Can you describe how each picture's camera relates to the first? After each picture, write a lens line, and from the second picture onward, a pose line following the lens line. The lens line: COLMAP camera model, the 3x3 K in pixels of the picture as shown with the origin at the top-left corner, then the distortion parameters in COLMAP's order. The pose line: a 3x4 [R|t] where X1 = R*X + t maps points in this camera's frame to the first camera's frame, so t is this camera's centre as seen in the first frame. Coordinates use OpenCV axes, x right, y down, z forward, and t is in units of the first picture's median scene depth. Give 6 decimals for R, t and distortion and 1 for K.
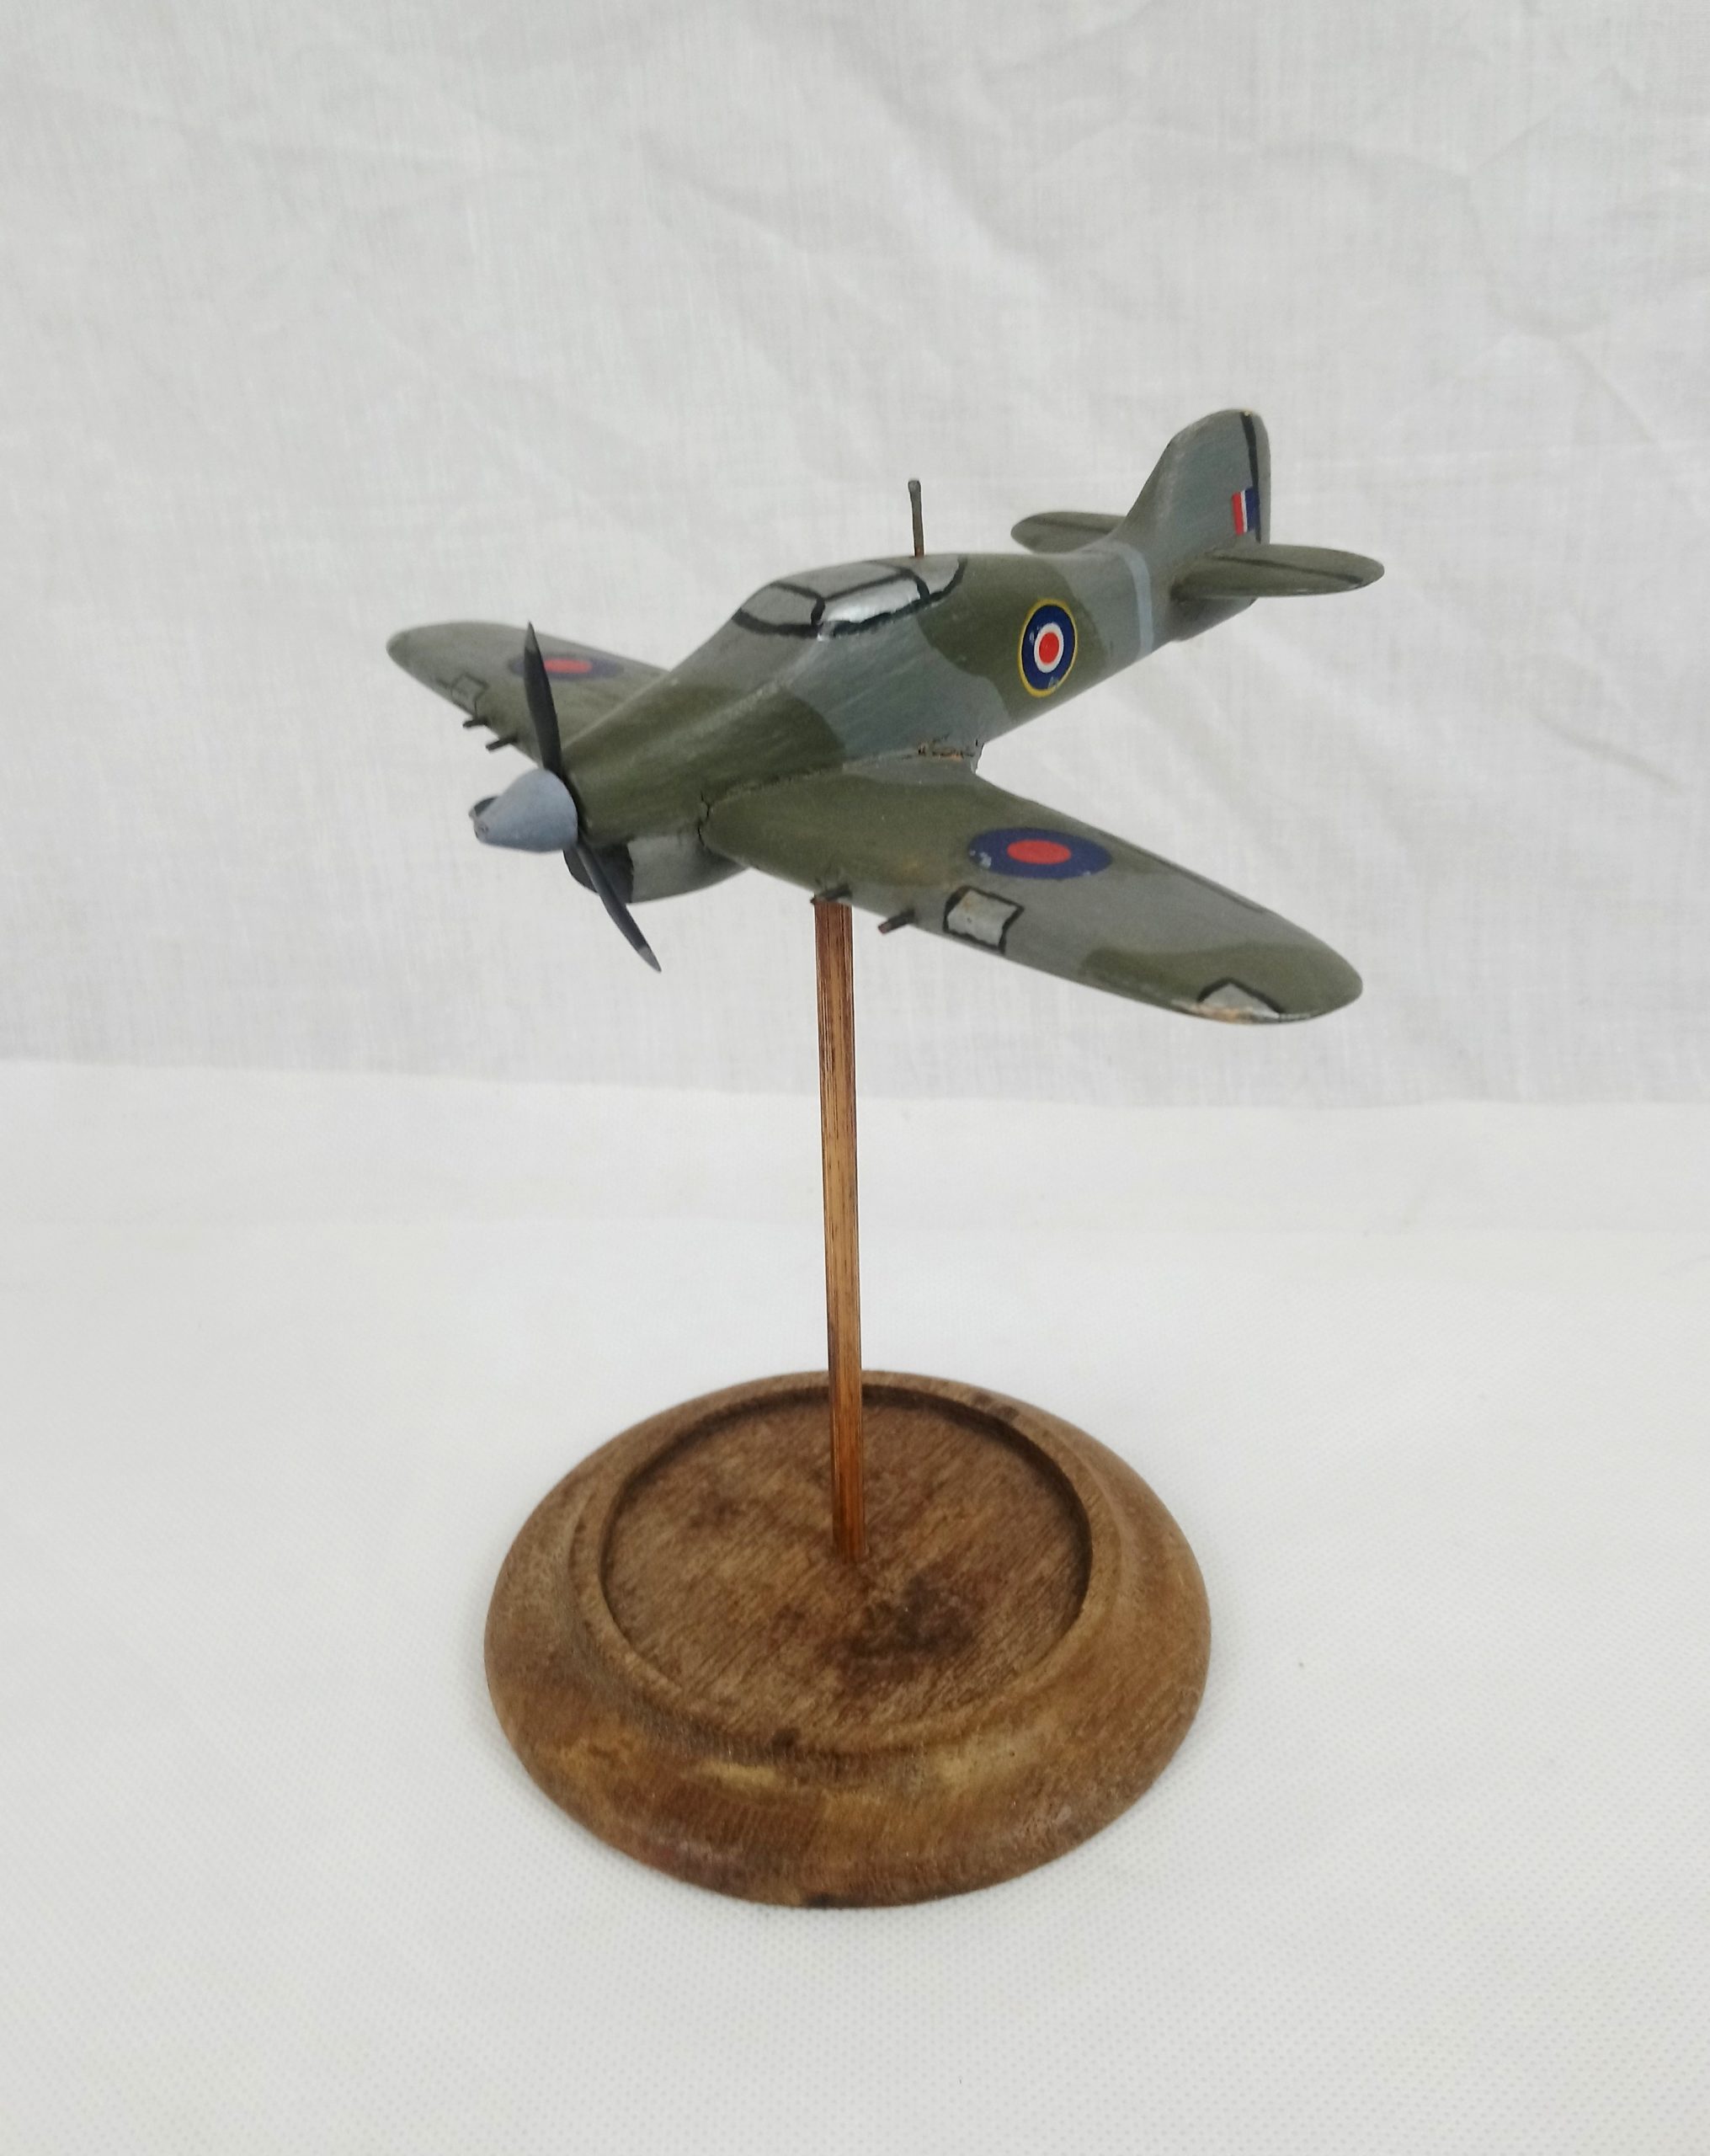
lens RADIAL K [[2006.1, 0, 844.2], [0, 2006.1, 1072.4], [0, 0, 1]] dist [0.229836, -0.002615]
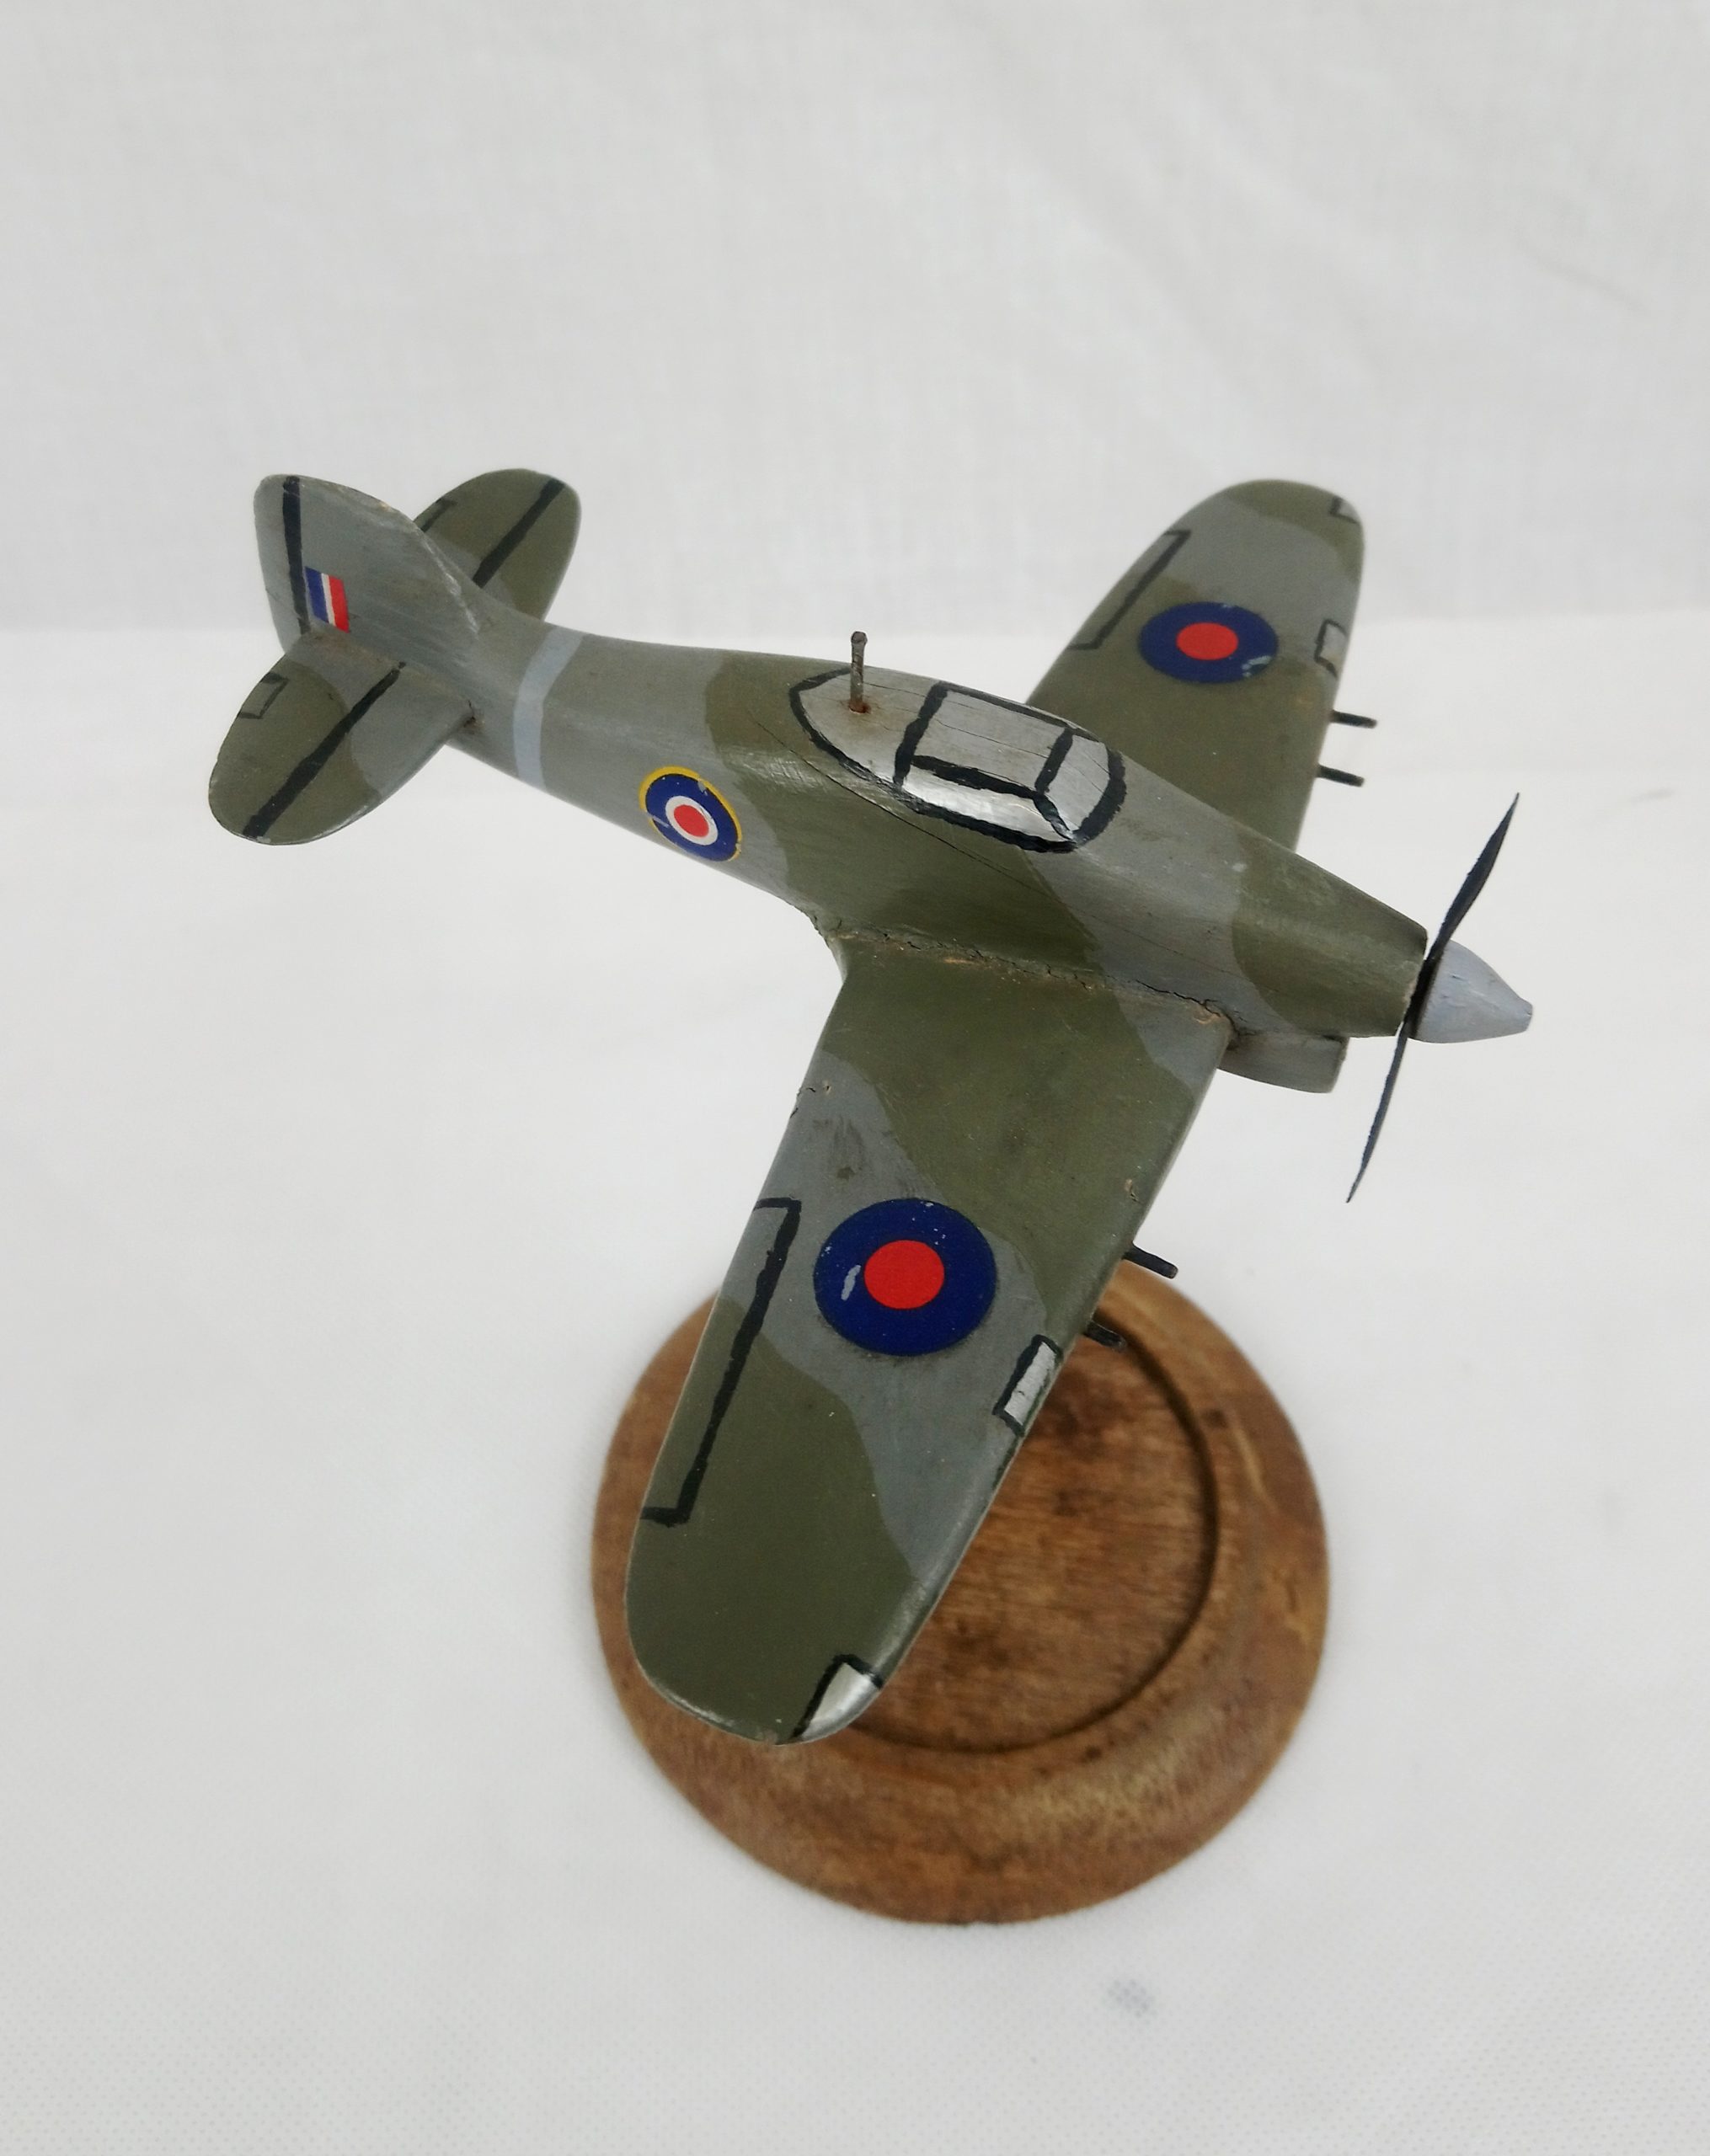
lens RADIAL K [[1931.2, 0, 840.6], [0, 1931.2, 828.9], [0, 0, 1]] dist [0.077656, -0.163394]
pose [[-0.448395, -0.612538, 0.650953, -0.400492], [0.425869, 0.493890, 0.758095, -0.675811], [-0.785861, 0.617147, 0.039403, 0.859110]]
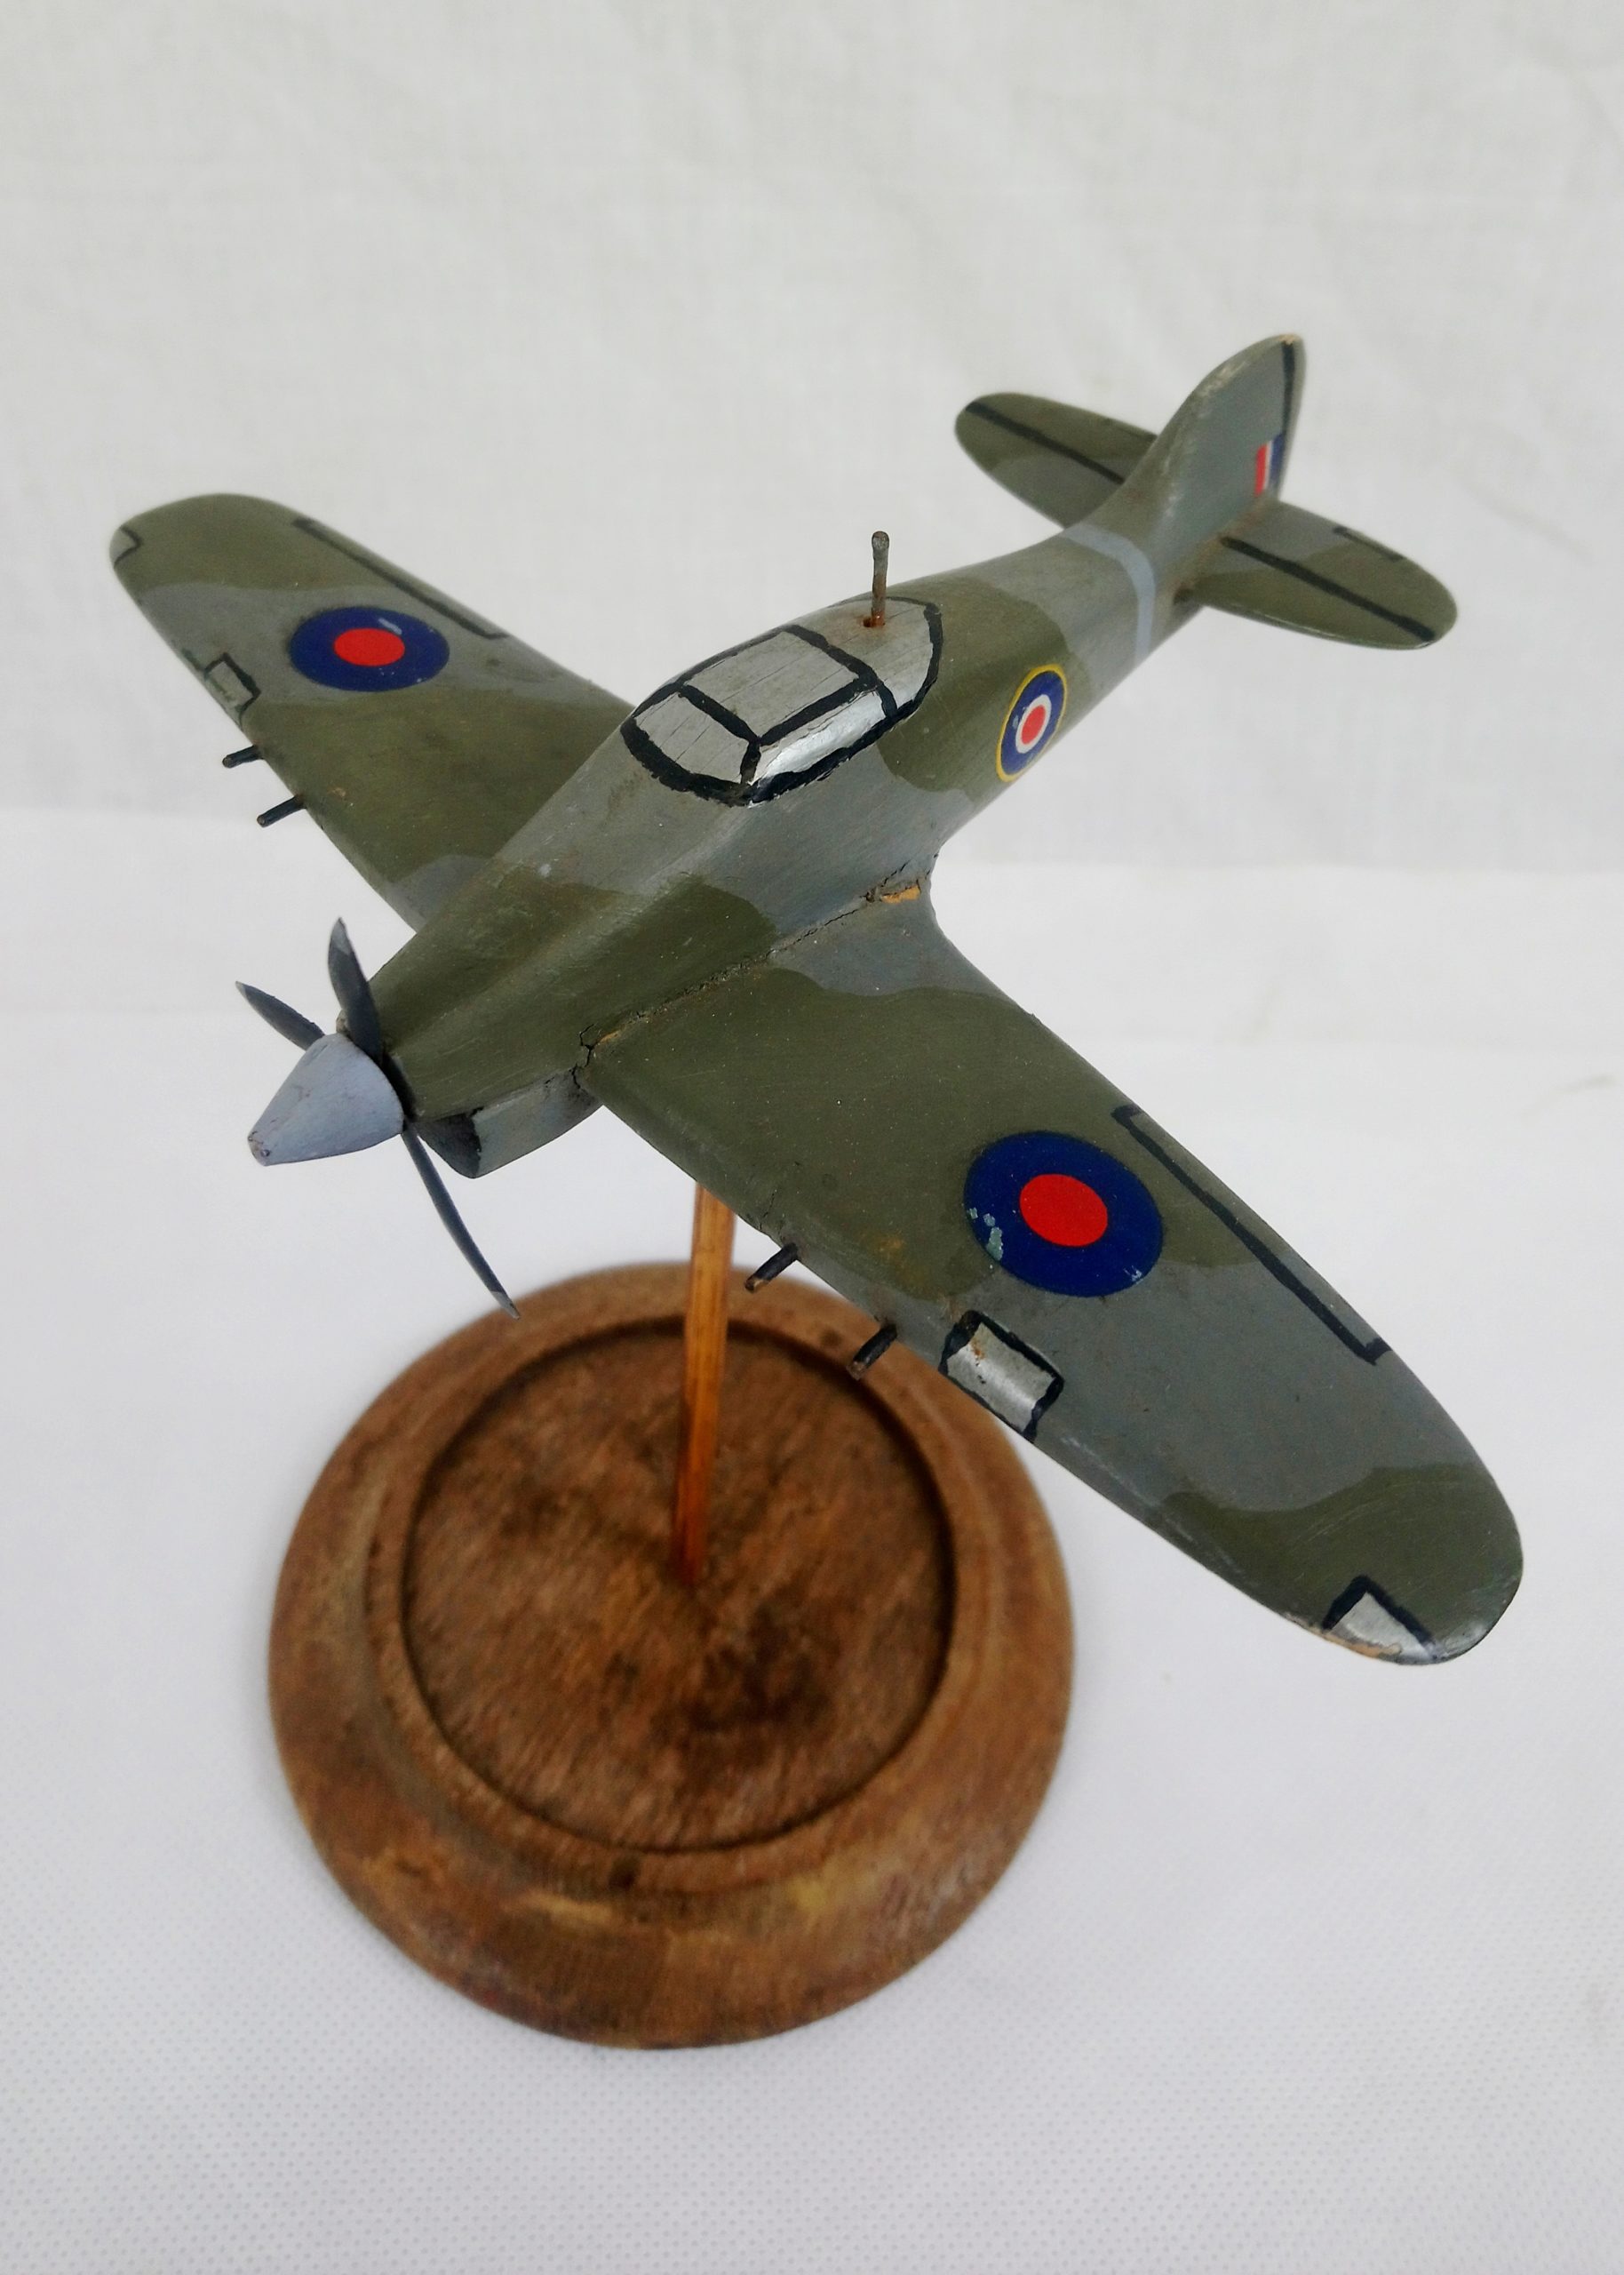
lens RADIAL K [[1873.1, 0, 826.2], [0, 1873.1, 846.9], [0, 0, 1]] dist [0.109721, -0.222144]
pose [[0.990578, 0.025551, 0.134546, -0.059261], [-0.057539, 0.969172, 0.239572, -0.286090], [-0.124277, -0.245056, 0.961511, 0.290298]]
